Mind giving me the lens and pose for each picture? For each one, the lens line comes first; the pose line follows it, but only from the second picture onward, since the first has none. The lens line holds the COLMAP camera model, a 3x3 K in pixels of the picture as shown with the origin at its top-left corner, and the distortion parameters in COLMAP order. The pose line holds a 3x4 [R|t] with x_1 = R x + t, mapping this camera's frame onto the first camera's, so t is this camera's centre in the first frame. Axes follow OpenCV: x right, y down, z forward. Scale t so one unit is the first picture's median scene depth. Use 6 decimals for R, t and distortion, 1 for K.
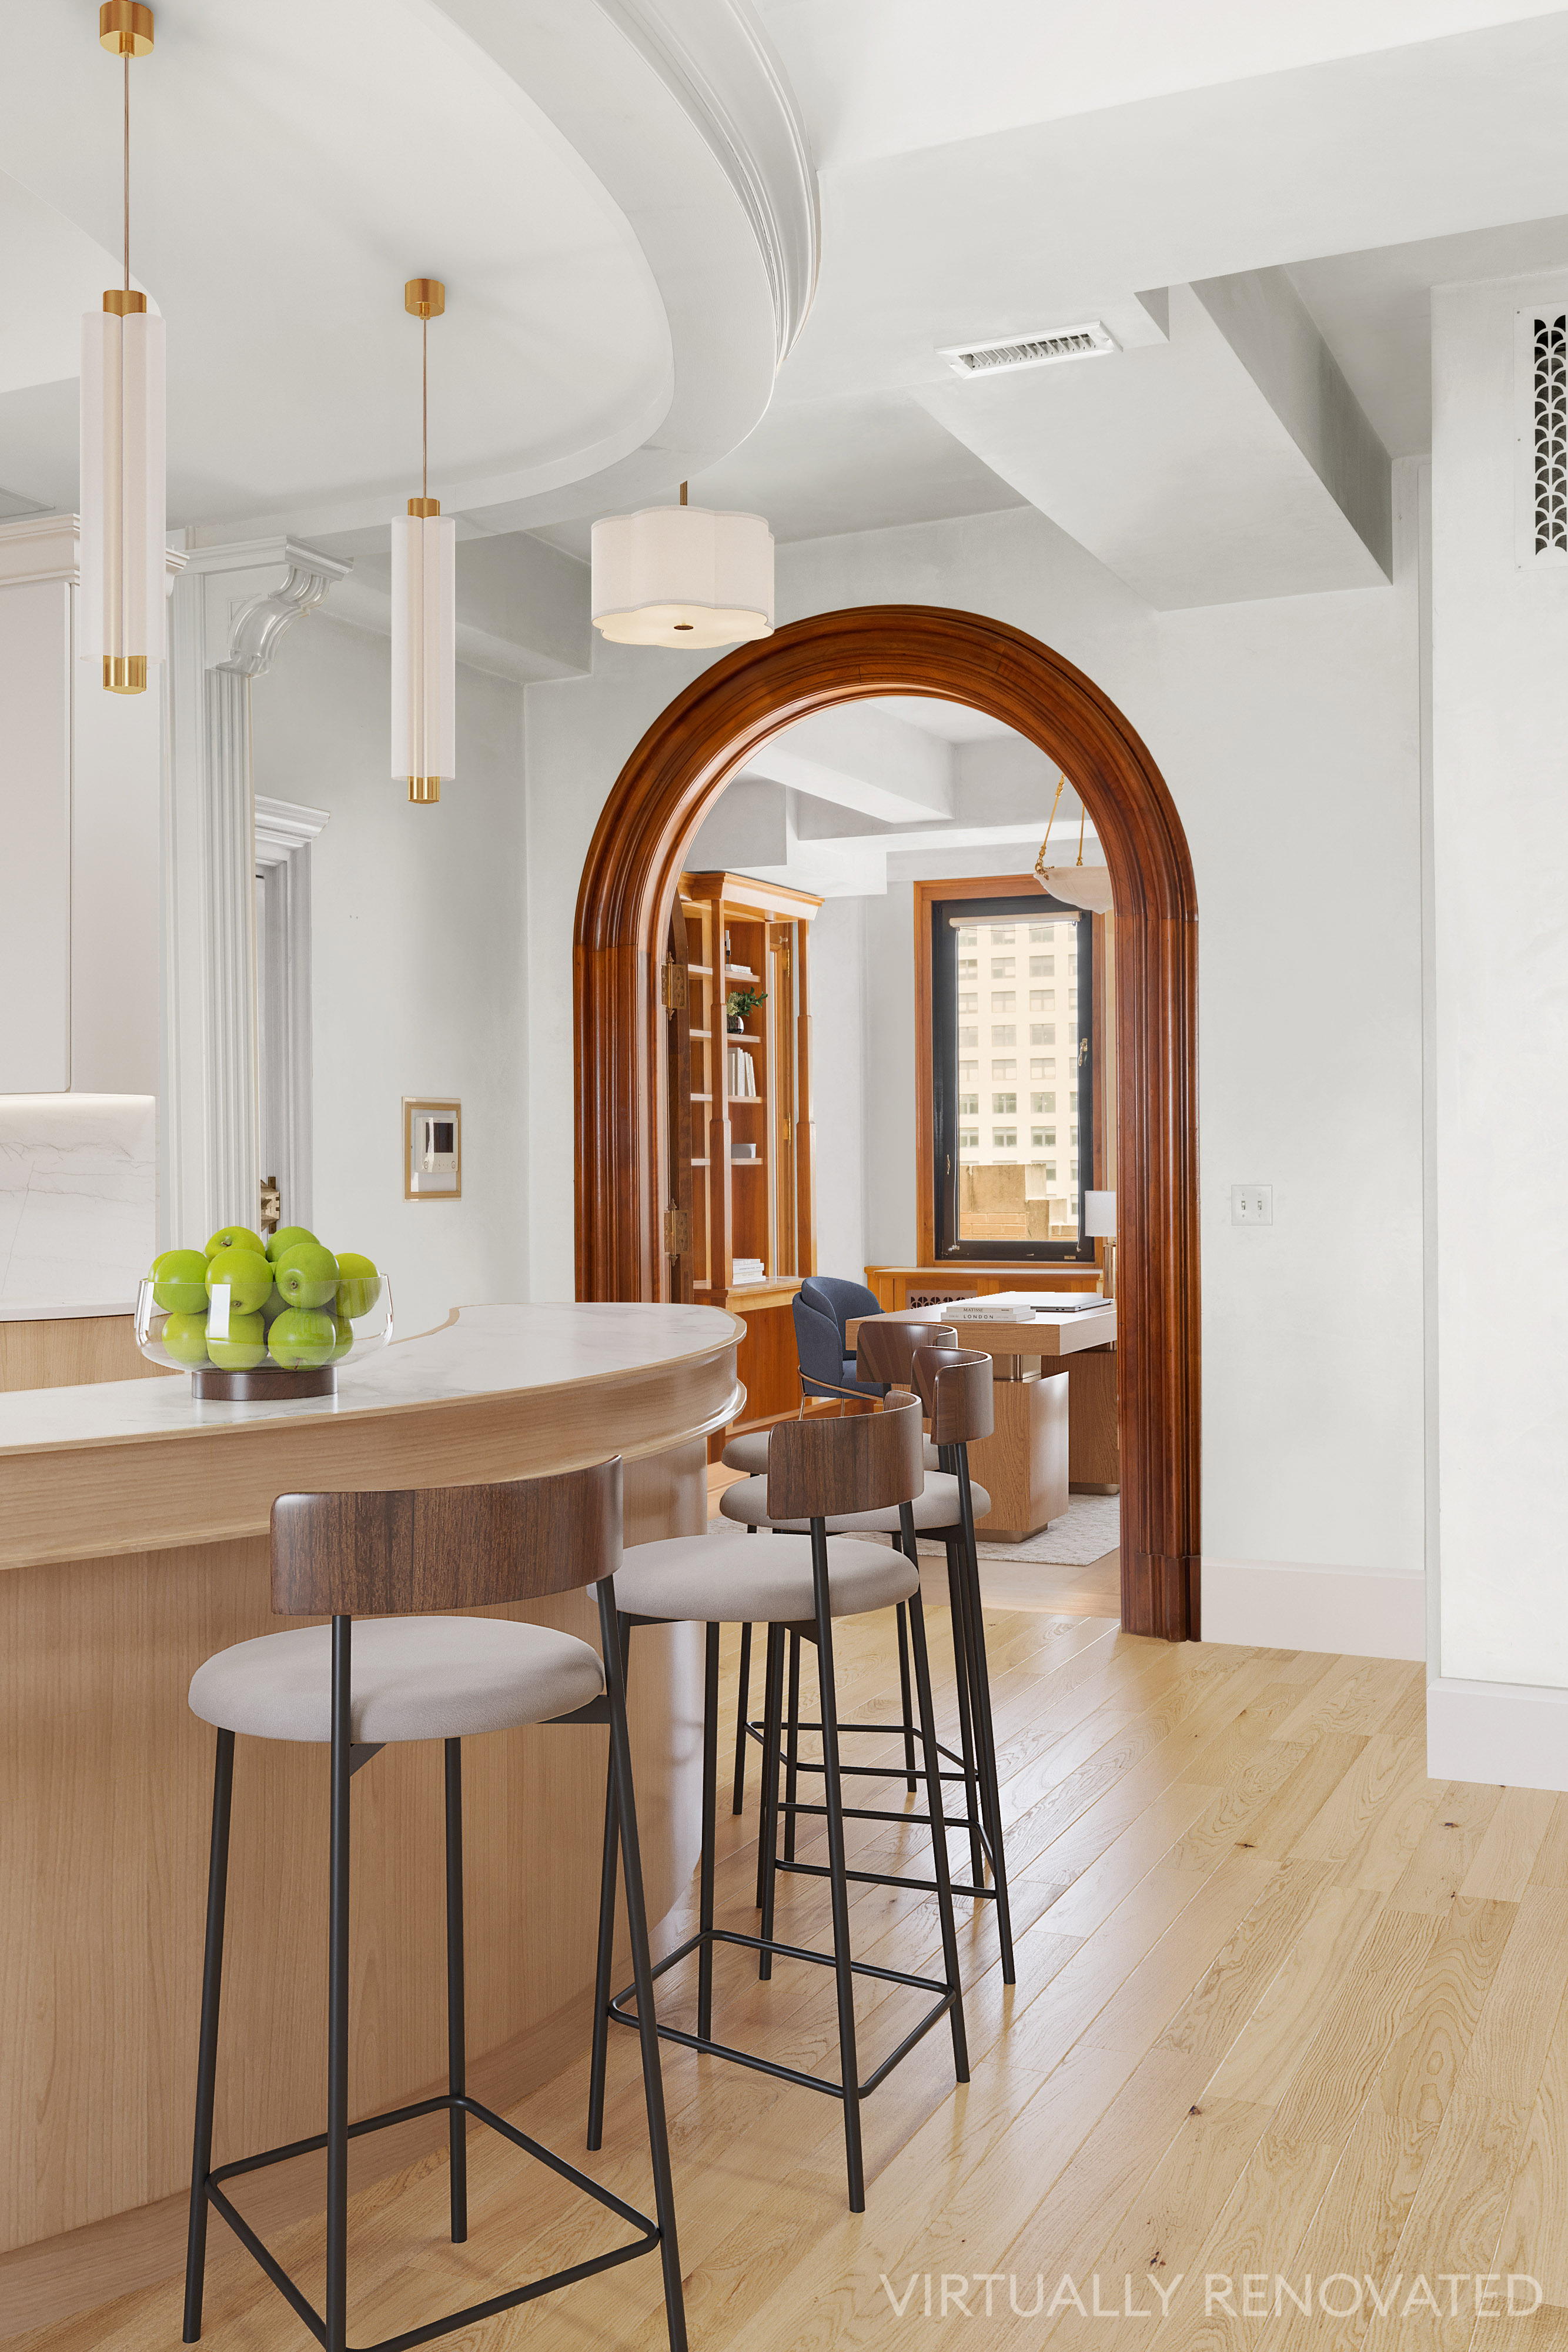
lens RADIAL K [[2207.8, 0, 783.8], [0, 2207.8, 1173.6], [0, 0, 1]] dist [0.000567, 0.000000]
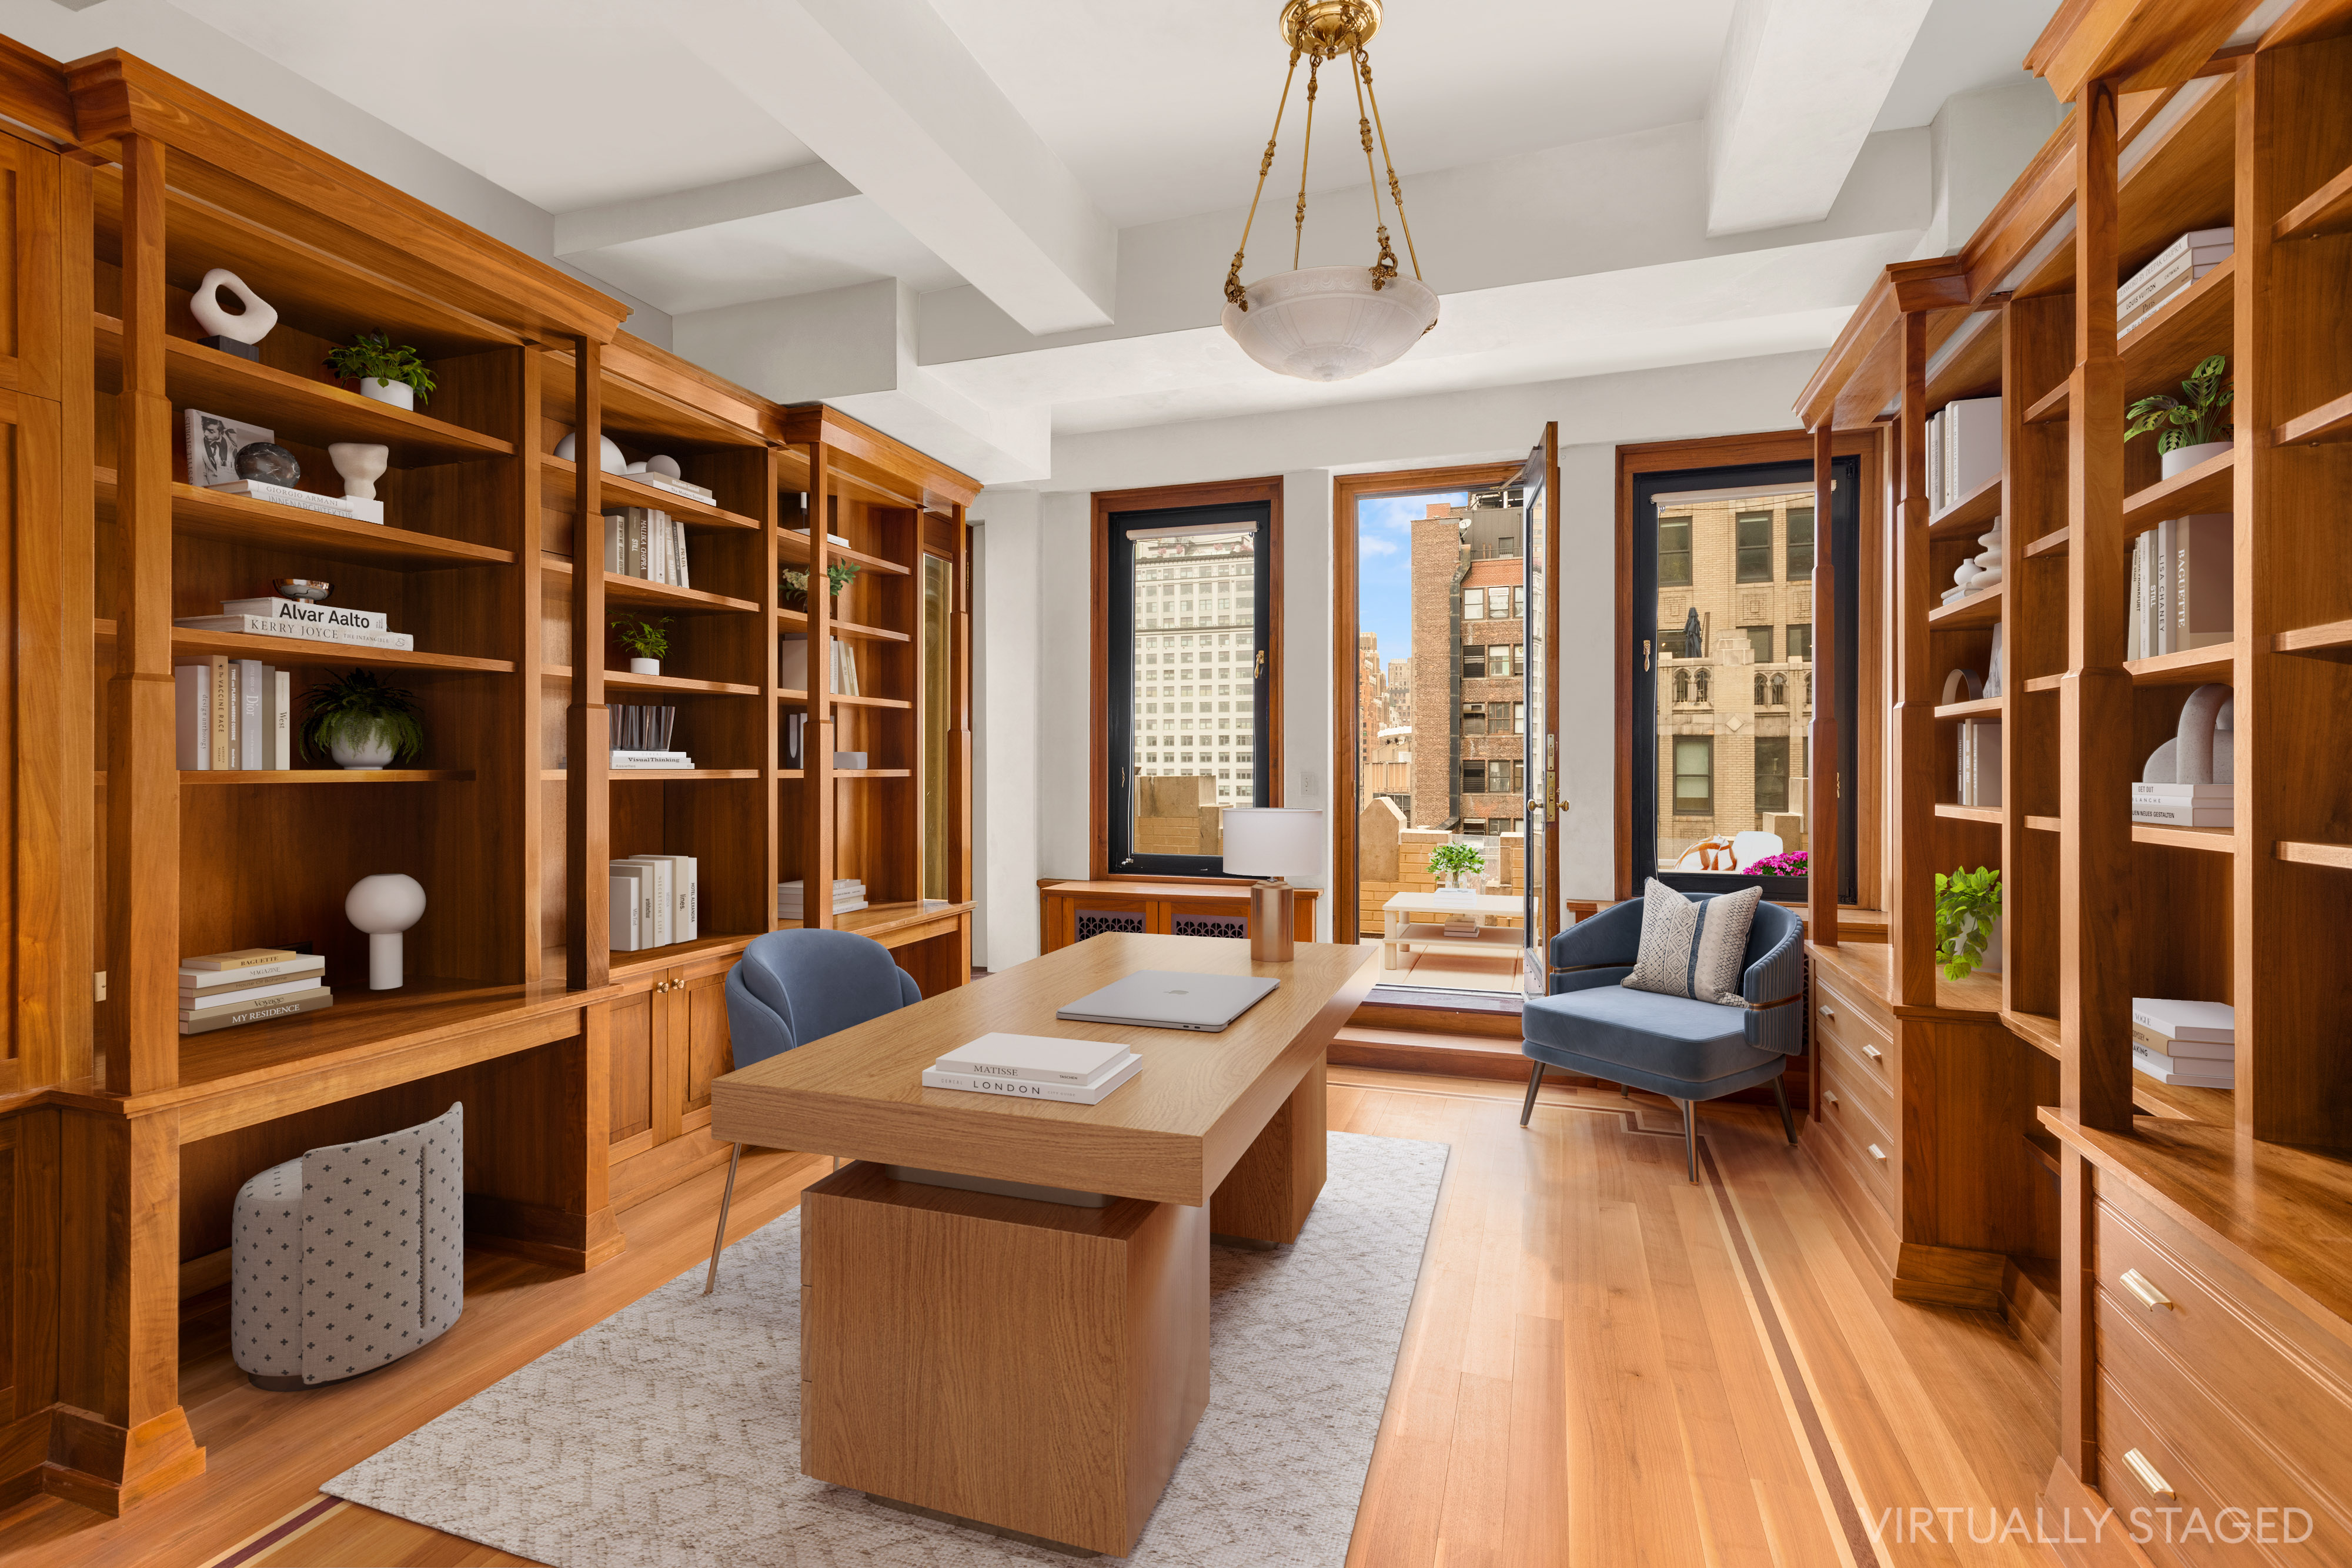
lens RADIAL K [[1084.2, 0, 1174.9], [0, 1084.2, 777.5], [0, 0, 1]] dist [0.003282, 0.000370]
pose [[0.995978, 0.011013, 0.088918, 0.054530], [-0.011210, 0.999936, 0.001708, -0.004895], [-0.088894, -0.002698, 0.996037, 0.510591]]
